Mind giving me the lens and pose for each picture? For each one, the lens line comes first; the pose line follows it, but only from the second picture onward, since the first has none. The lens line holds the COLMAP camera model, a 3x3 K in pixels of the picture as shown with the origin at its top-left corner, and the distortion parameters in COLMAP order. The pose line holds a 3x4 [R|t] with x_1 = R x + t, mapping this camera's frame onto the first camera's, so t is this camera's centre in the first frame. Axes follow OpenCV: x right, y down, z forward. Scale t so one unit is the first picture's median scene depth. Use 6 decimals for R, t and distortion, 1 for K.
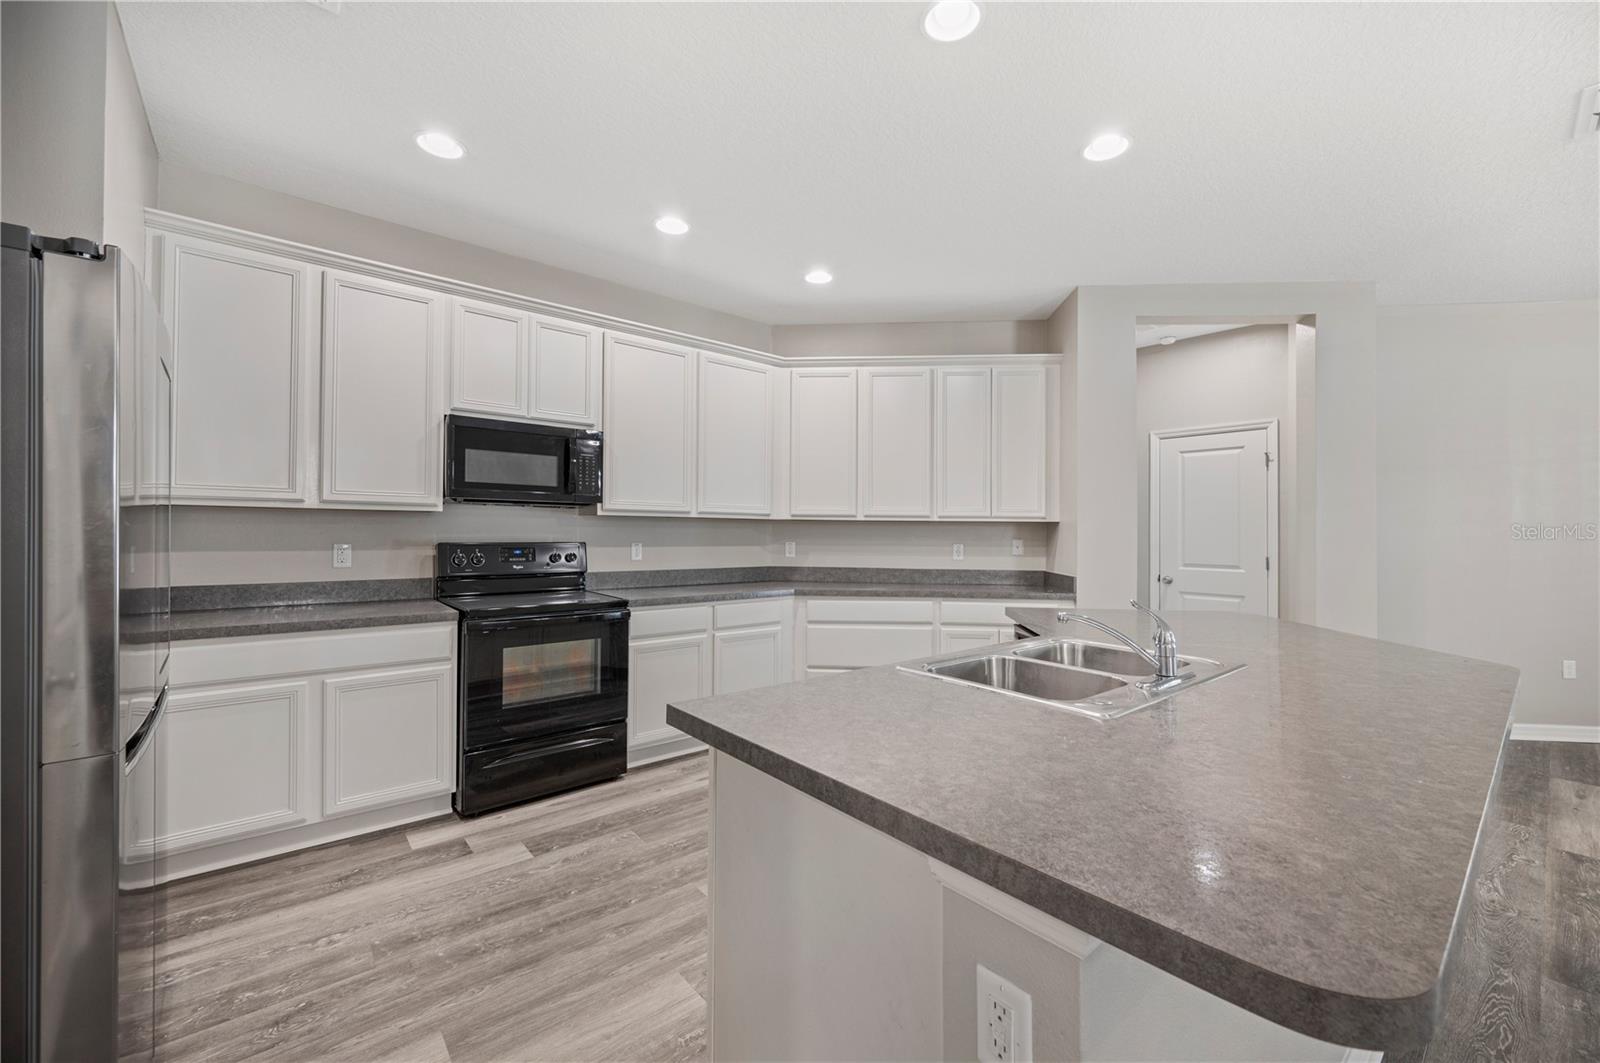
lens RADIAL K [[636.5, 0, 811.1], [0, 636.5, 530.4], [0, 0, 1]] dist [0.001755, -0.000547]
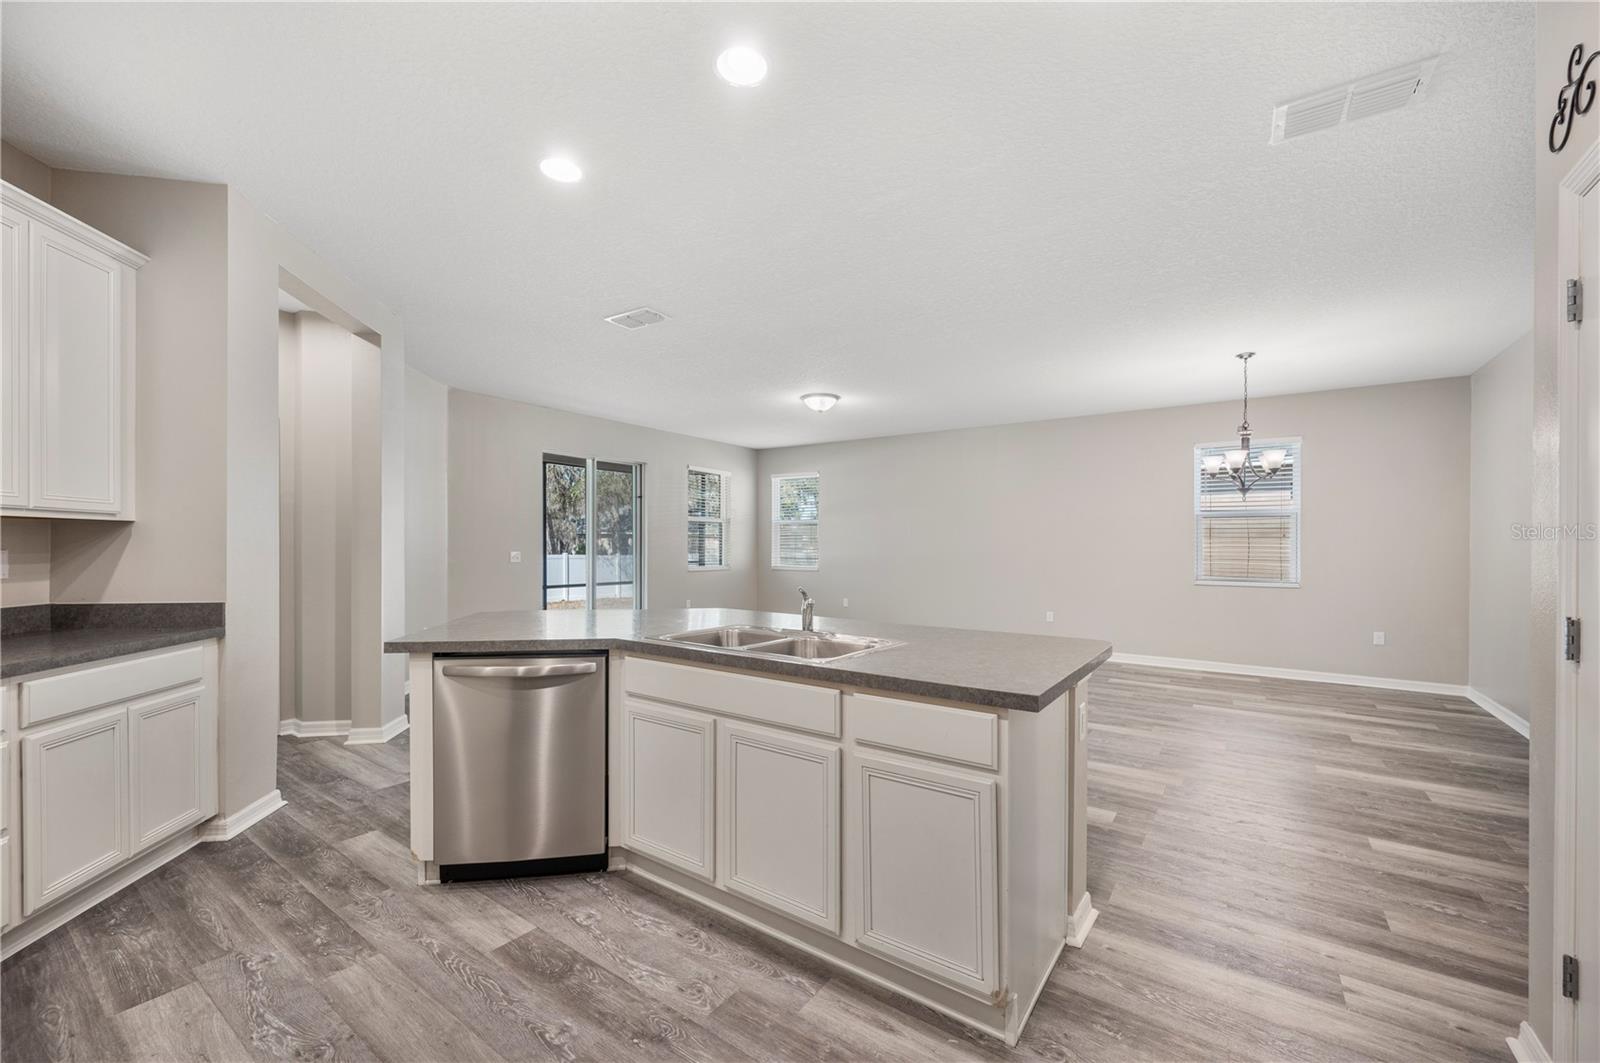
lens RADIAL K [[636.5, 0, 806.5], [0, 636.5, 540.4], [0, 0, 1]] dist [0.001755, -0.000547]
pose [[-0.256146, -0.005065, 0.966625, -0.472628], [-0.005549, 0.999978, 0.003769, -0.000921], [-0.966622, -0.004398, -0.256168, 0.643366]]
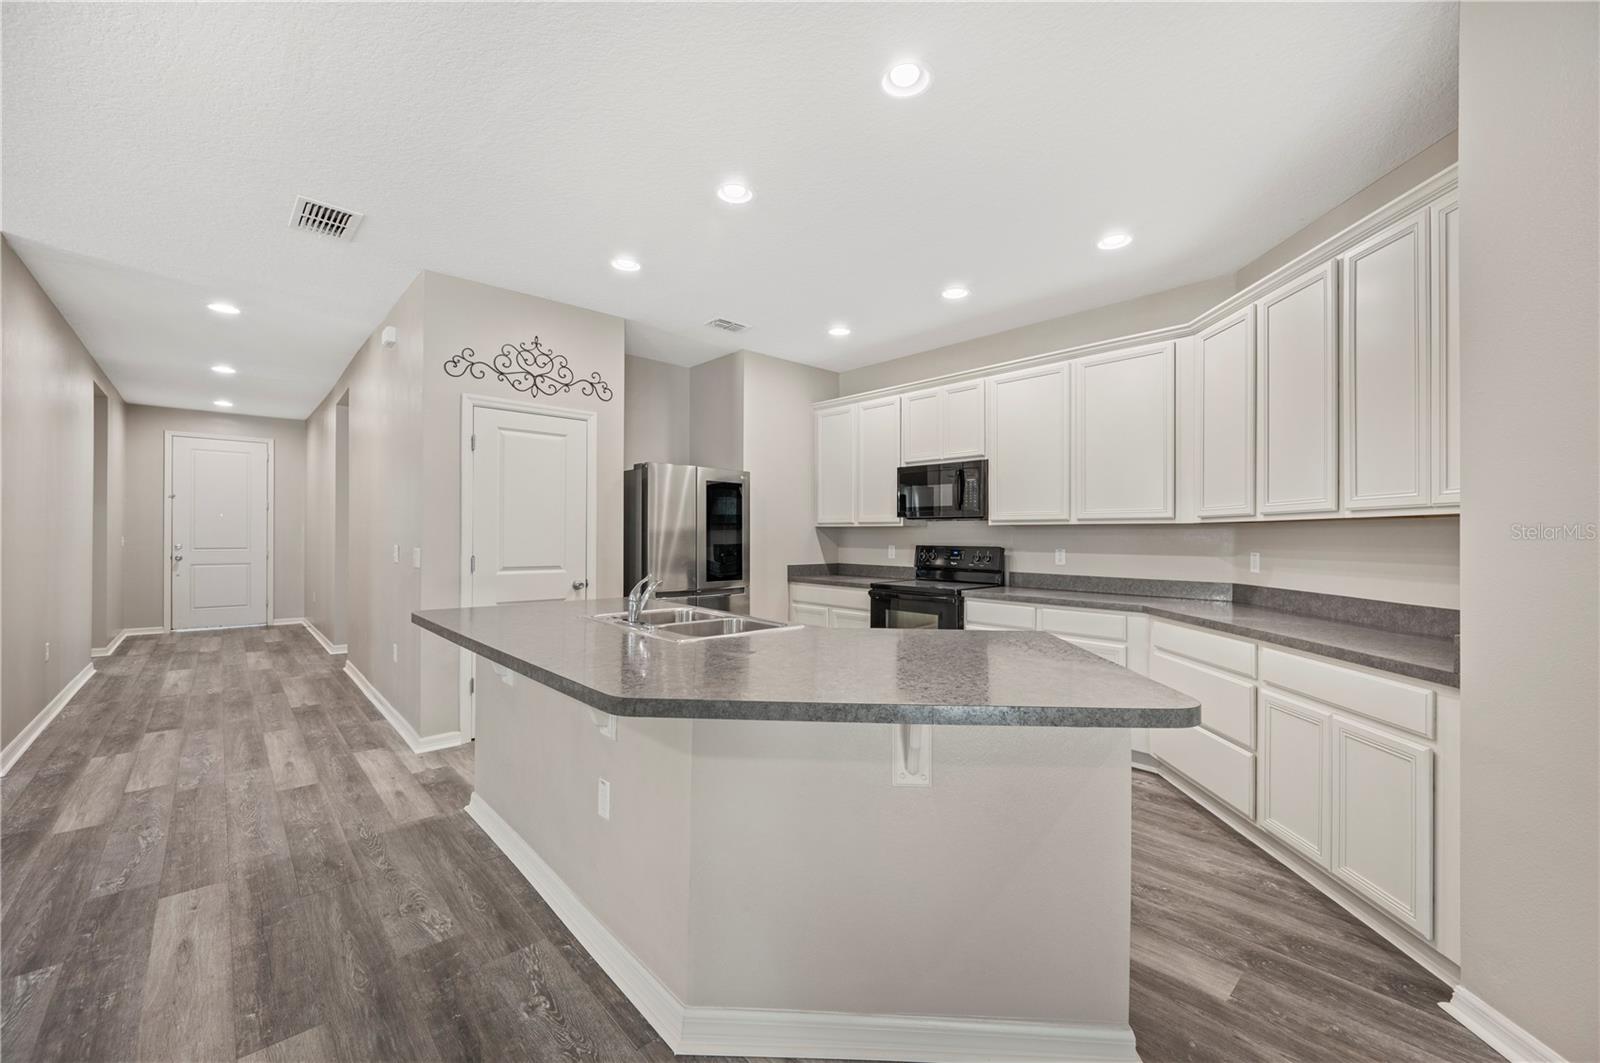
lens RADIAL K [[636.5, 0, 808.1], [0, 636.5, 535.7], [0, 0, 1]] dist [0.001755, -0.000547]
pose [[0.044664, -0.013392, -0.998912, 0.945384], [-0.010437, 0.999849, -0.013872, 0.019202], [0.998948, 0.011045, 0.044517, 0.608586]]
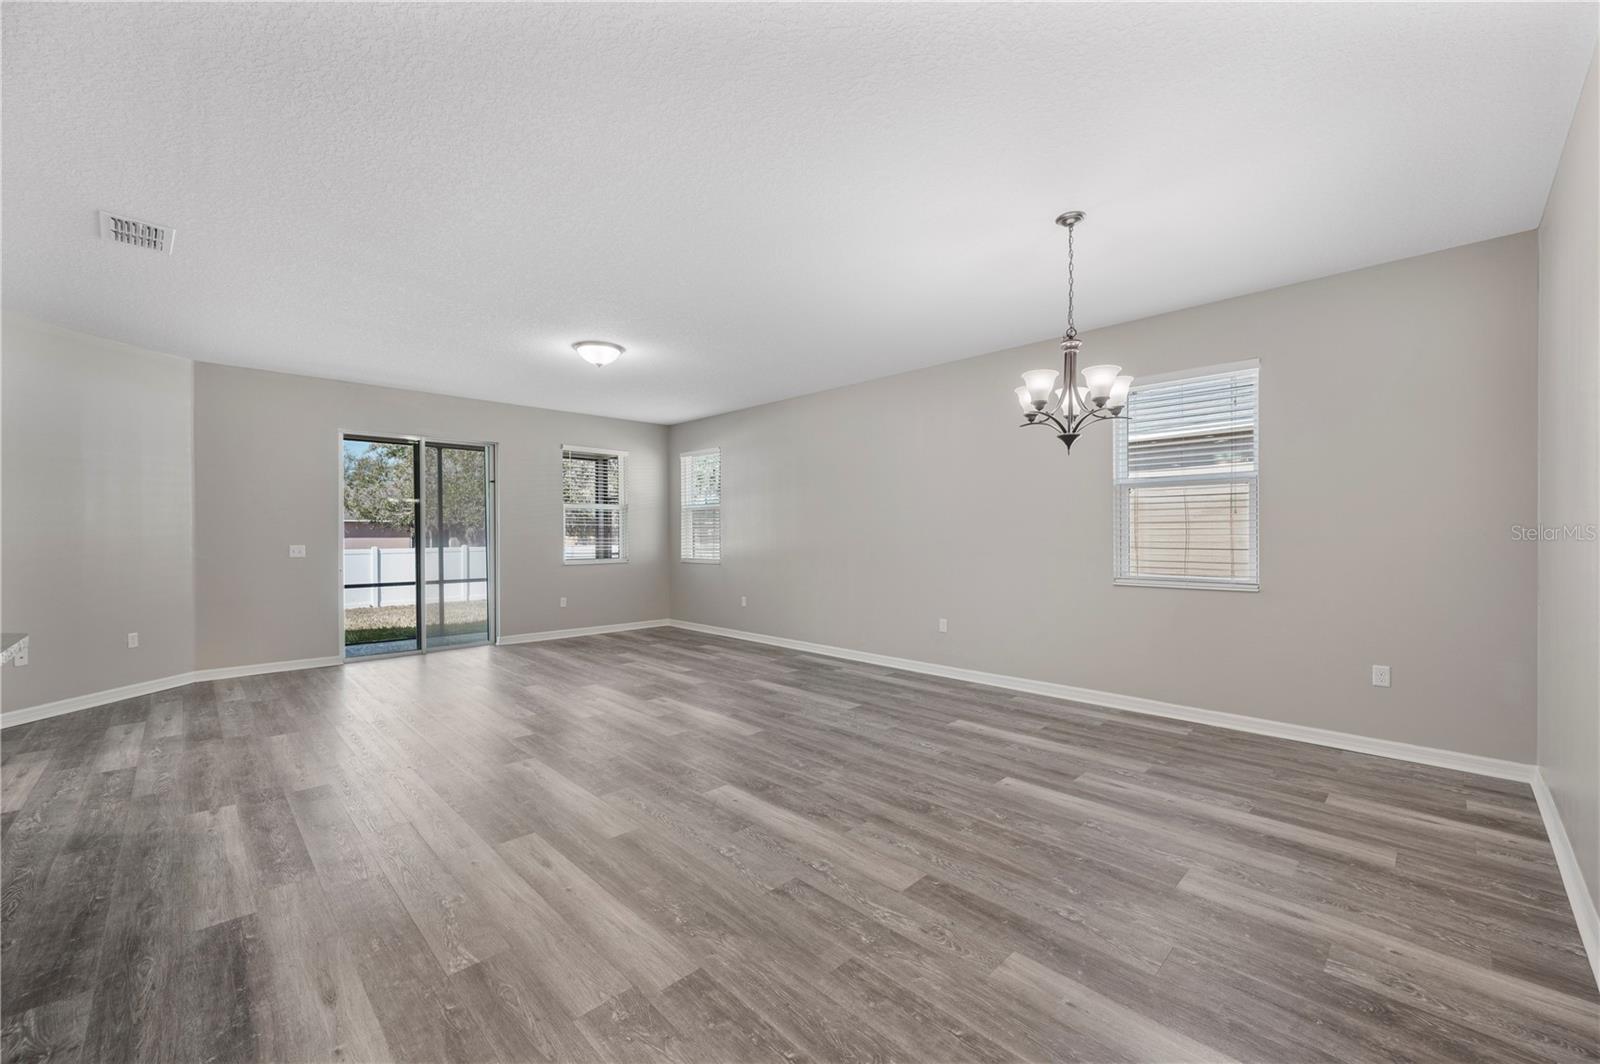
lens RADIAL K [[636.5, 0, 812.0], [0, 636.5, 541.0], [0, 0, 1]] dist [0.001755, -0.000547]
pose [[-0.078985, -0.022500, 0.996622, -0.181284], [0.008272, 0.999696, 0.023225, 0.005679], [-0.996841, 0.010079, -0.078775, -0.263621]]
